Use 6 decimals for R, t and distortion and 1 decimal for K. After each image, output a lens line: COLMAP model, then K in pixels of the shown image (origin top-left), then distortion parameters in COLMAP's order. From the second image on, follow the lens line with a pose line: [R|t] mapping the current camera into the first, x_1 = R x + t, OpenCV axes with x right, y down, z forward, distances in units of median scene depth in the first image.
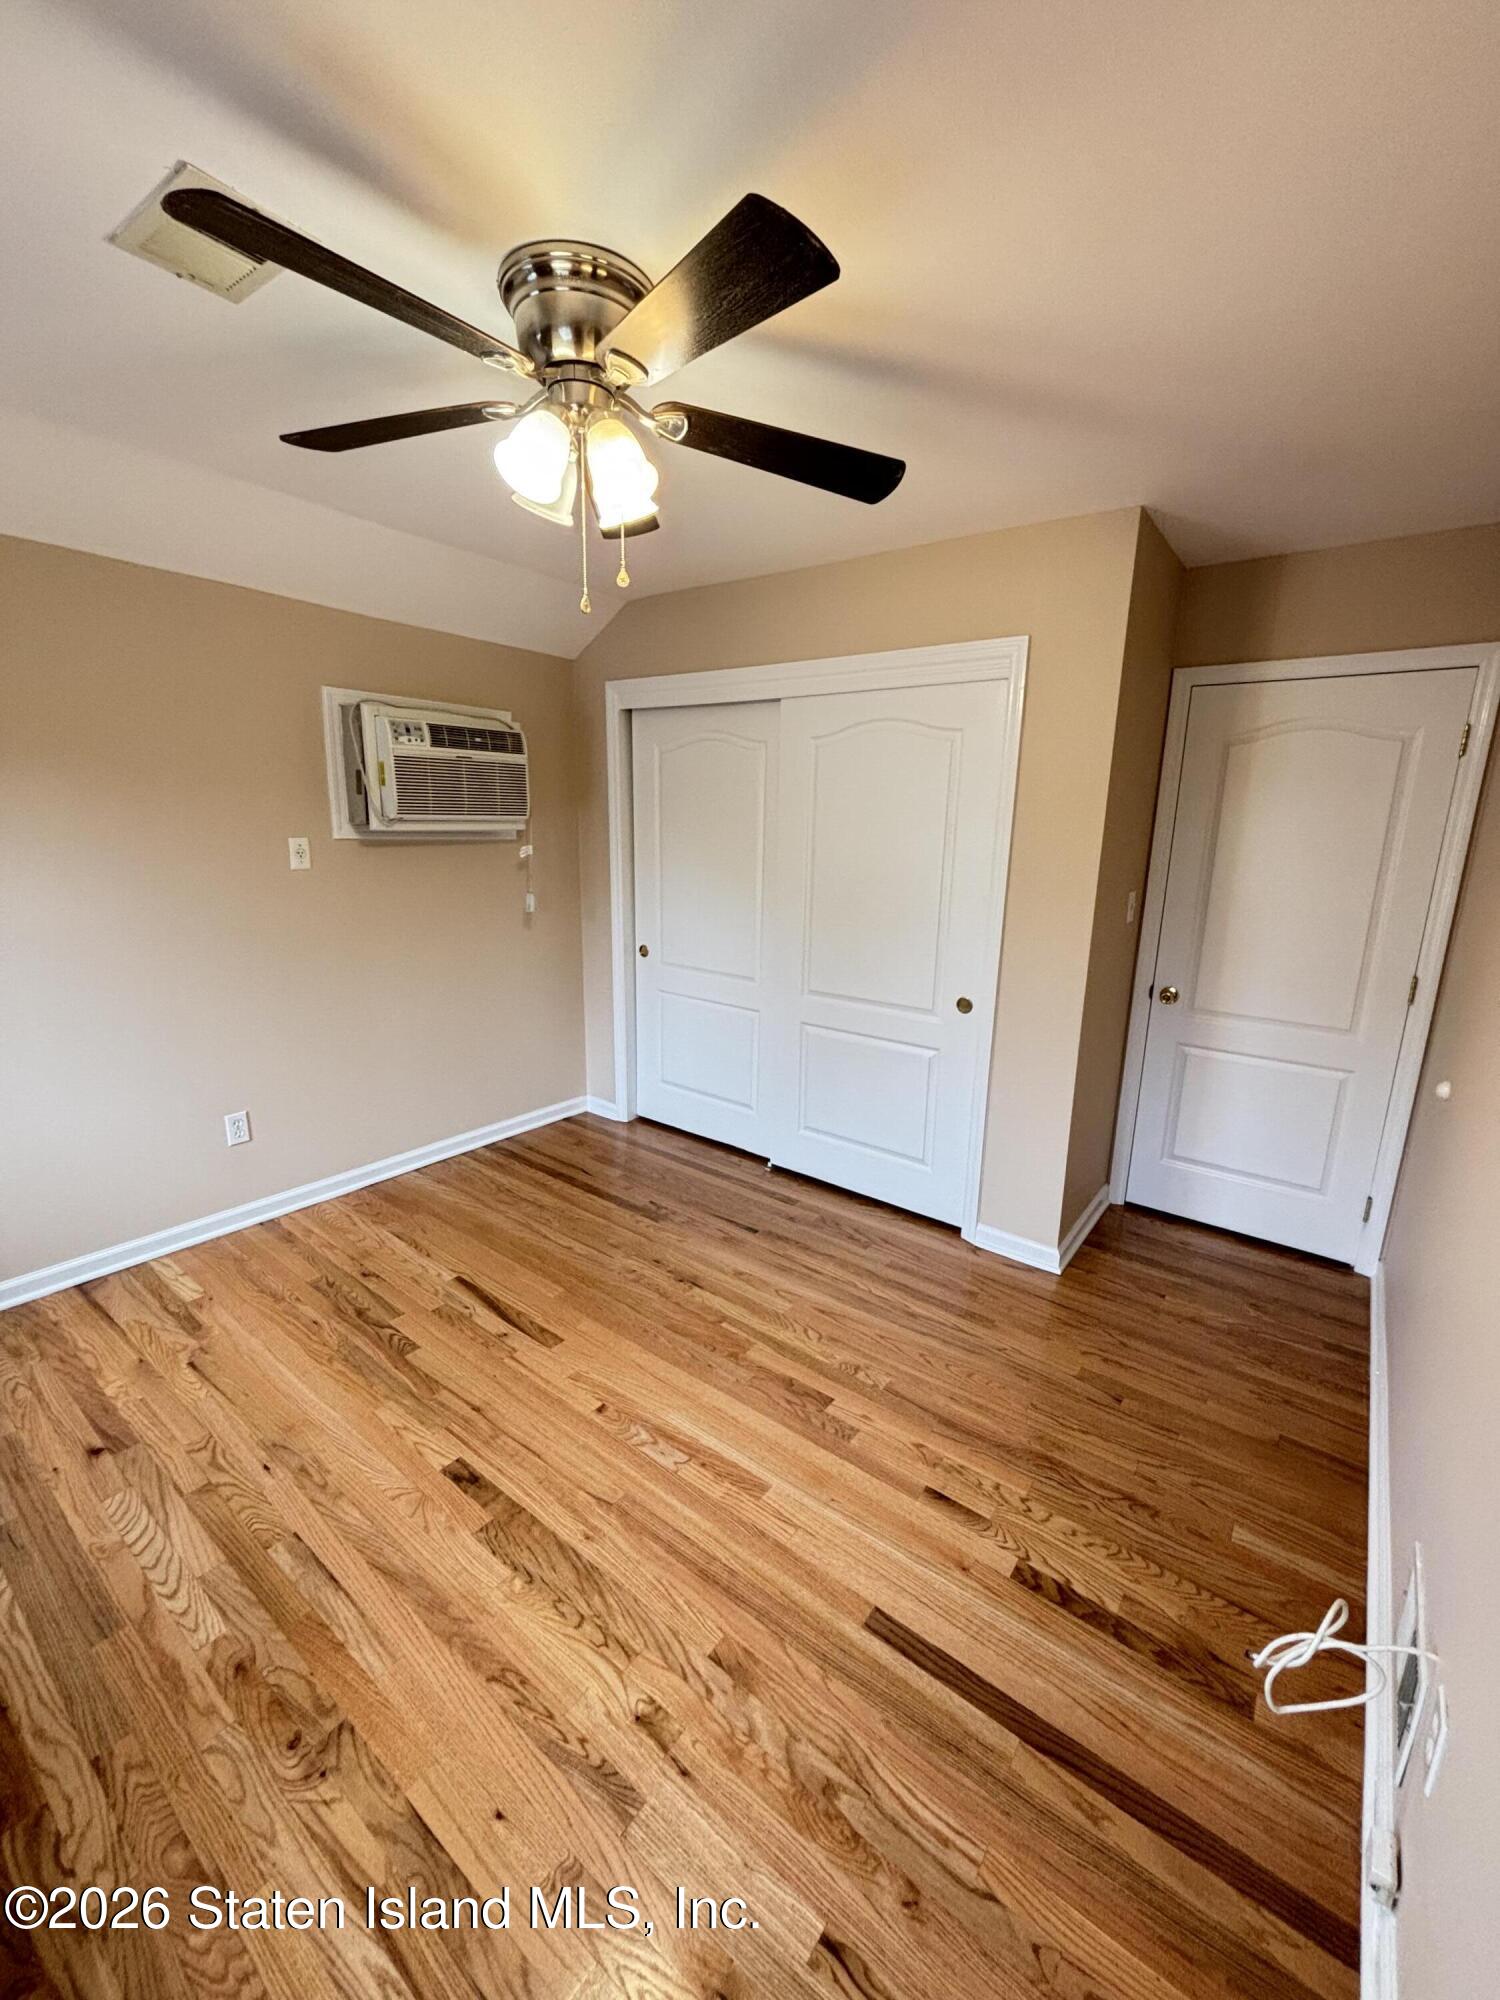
lens RADIAL K [[807.7, 0, 743.9], [0, 807.7, 997.7], [0, 0, 1]] dist [-0.003871, 0.000658]
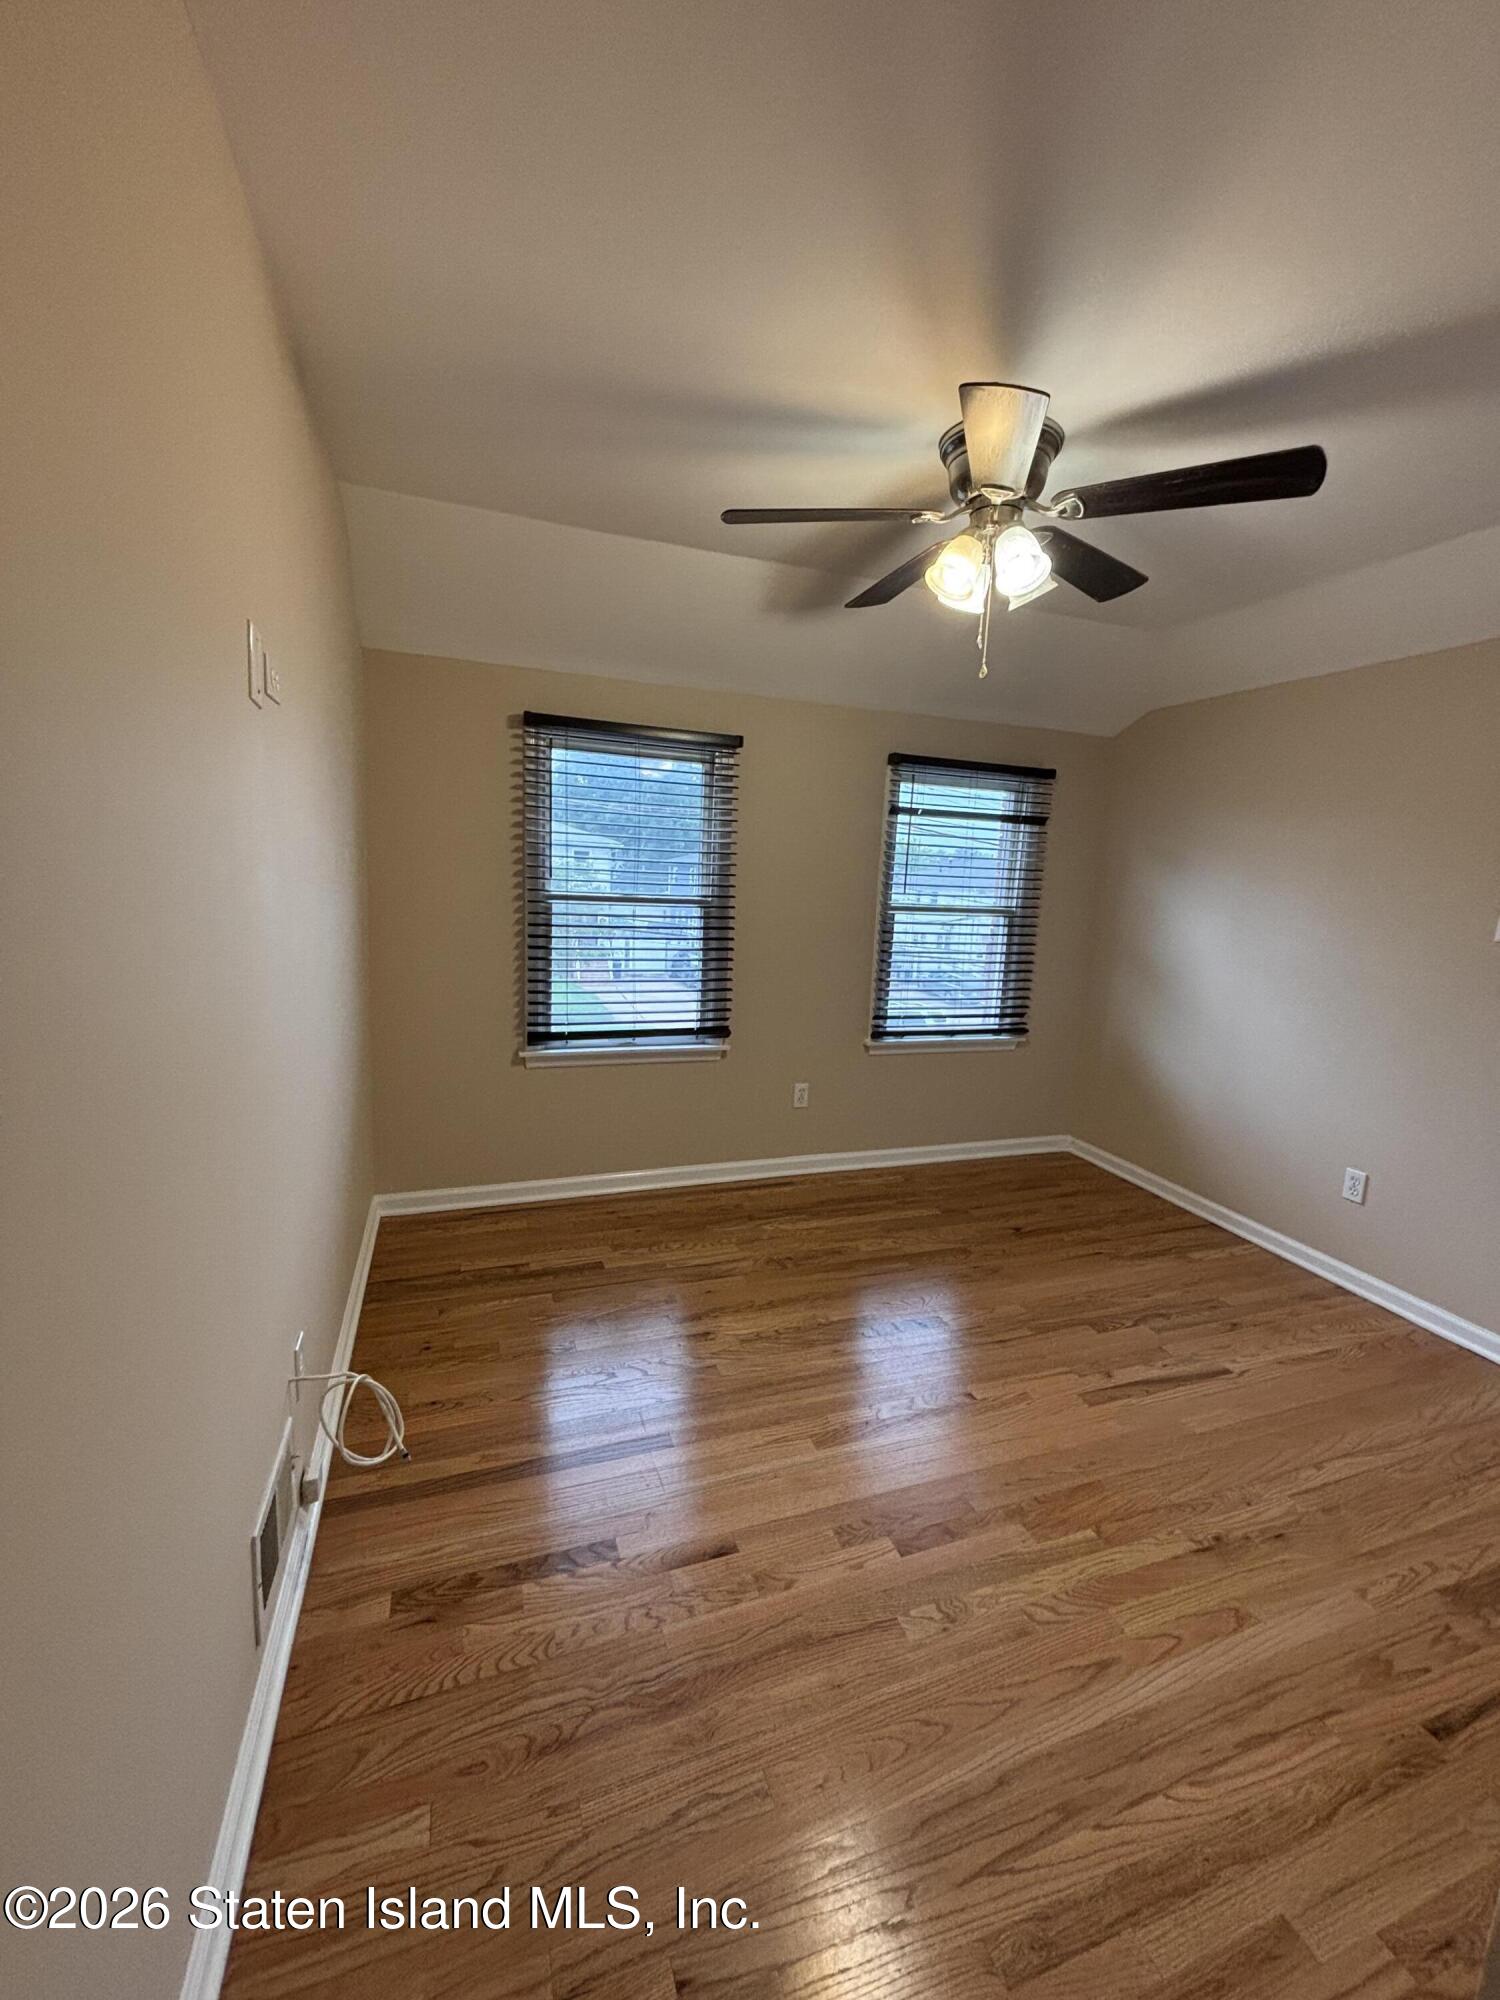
lens RADIAL K [[807.7, 0, 750.6], [0, 807.7, 999.4], [0, 0, 1]] dist [-0.003871, 0.000658]
pose [[-0.540115, 0.085413, -0.837246, 0.756030], [-0.239347, 0.938166, 0.250113, -0.158271], [0.806839, 0.335482, -0.486274, 1.028141]]
